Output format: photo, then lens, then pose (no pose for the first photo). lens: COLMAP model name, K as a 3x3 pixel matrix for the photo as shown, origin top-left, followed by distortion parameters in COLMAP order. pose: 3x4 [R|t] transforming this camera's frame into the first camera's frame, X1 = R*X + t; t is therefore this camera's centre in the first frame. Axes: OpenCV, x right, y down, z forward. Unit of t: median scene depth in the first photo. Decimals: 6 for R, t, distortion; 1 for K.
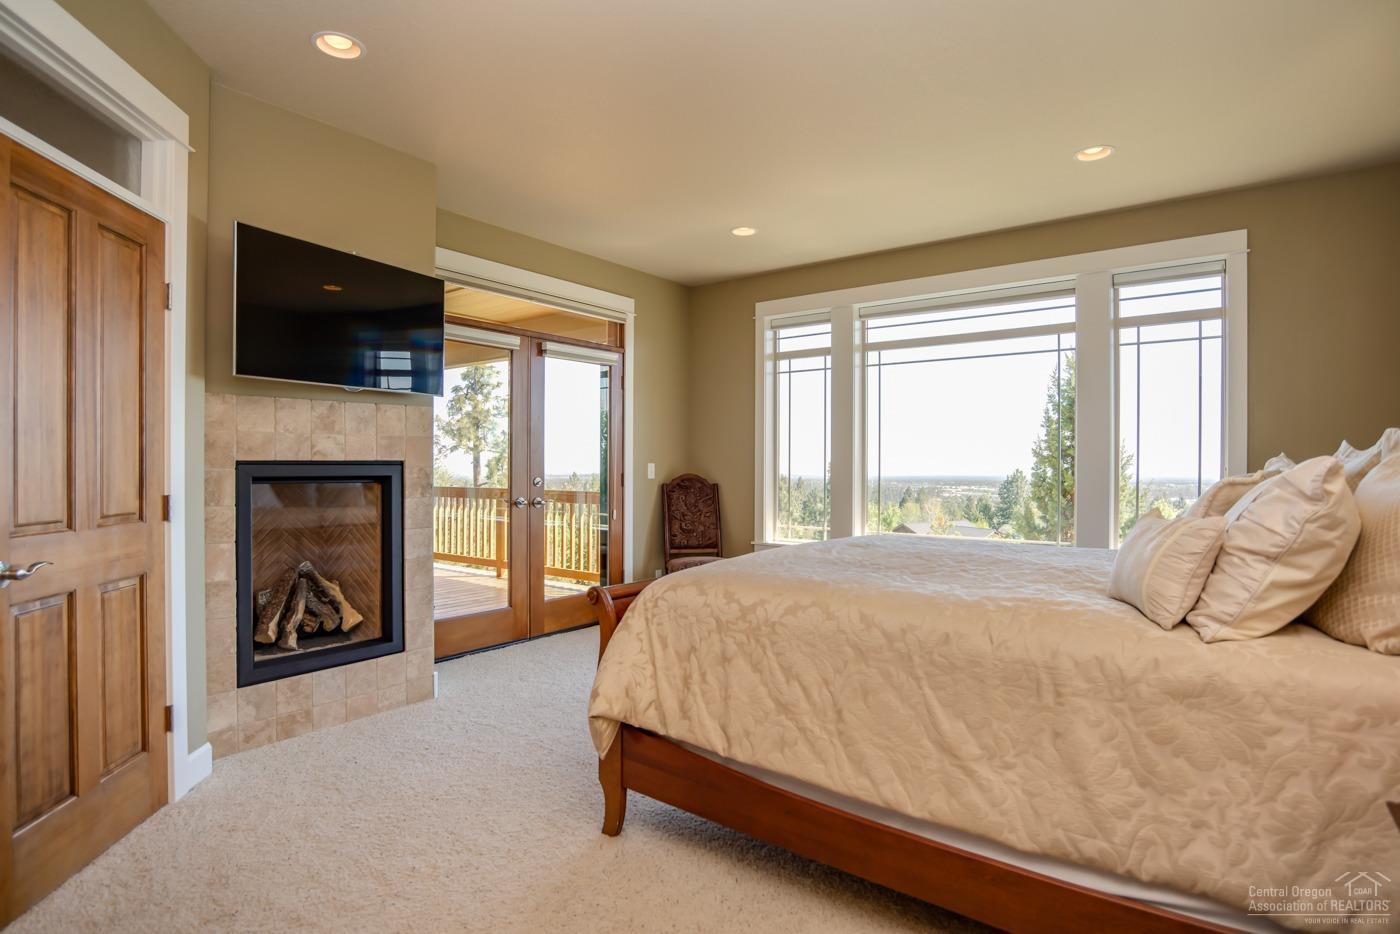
lens RADIAL K [[715.2, 0, 695.1], [0, 715.2, 466.7], [0, 0, 1]] dist [-0.012144, -0.000463]
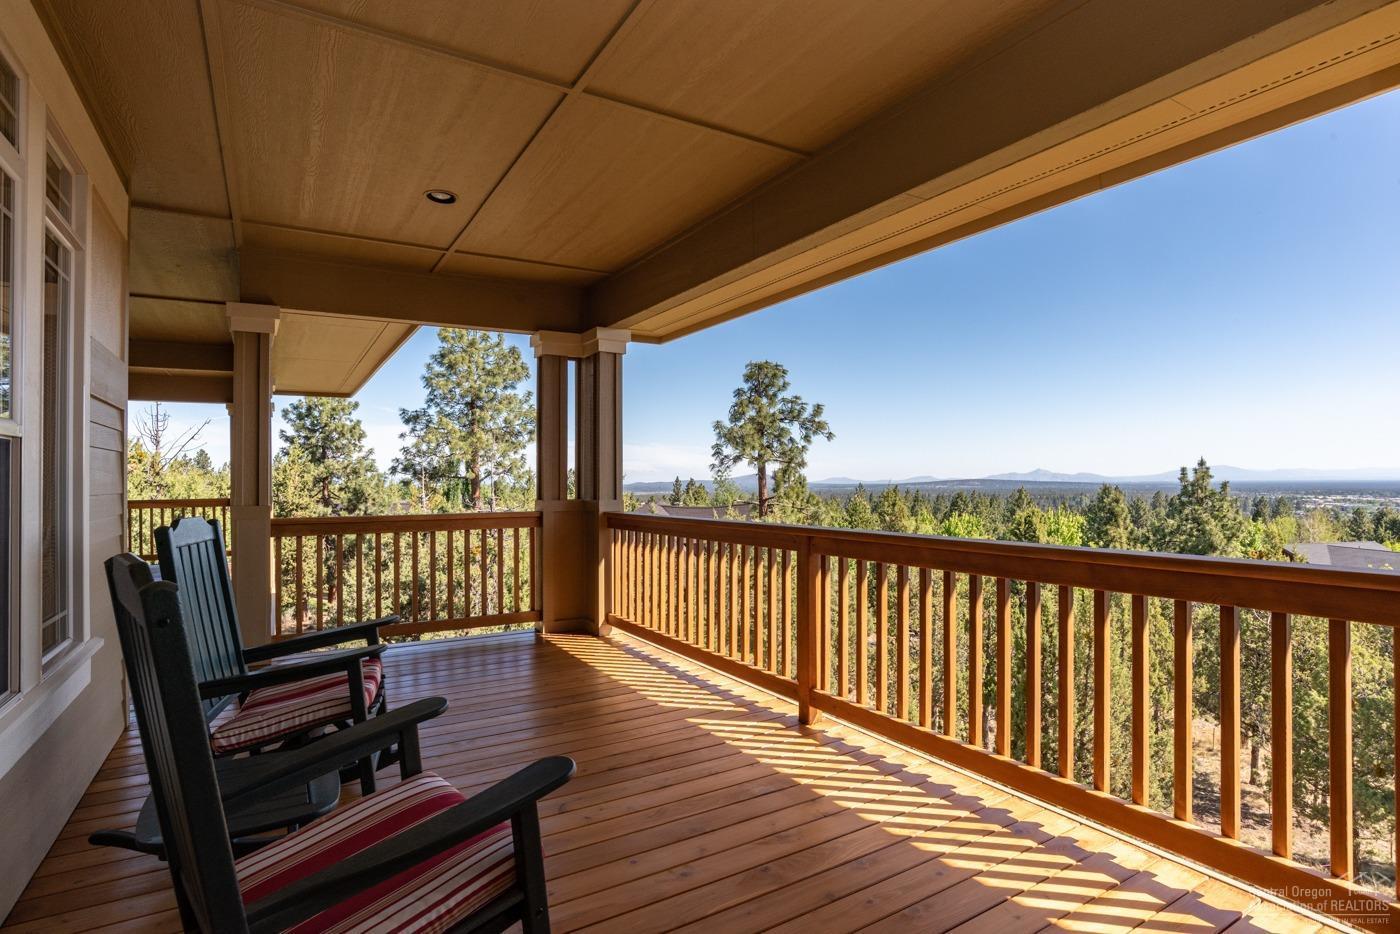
lens RADIAL K [[715.2, 0, 702.9], [0, 715.2, 470.7], [0, 0, 1]] dist [-0.012144, -0.000463]
pose [[0.928663, -0.012281, -0.370721, -0.313499], [0.009563, 0.999912, -0.009168, -0.020312], [0.370802, 0.004969, 0.928699, 1.050552]]
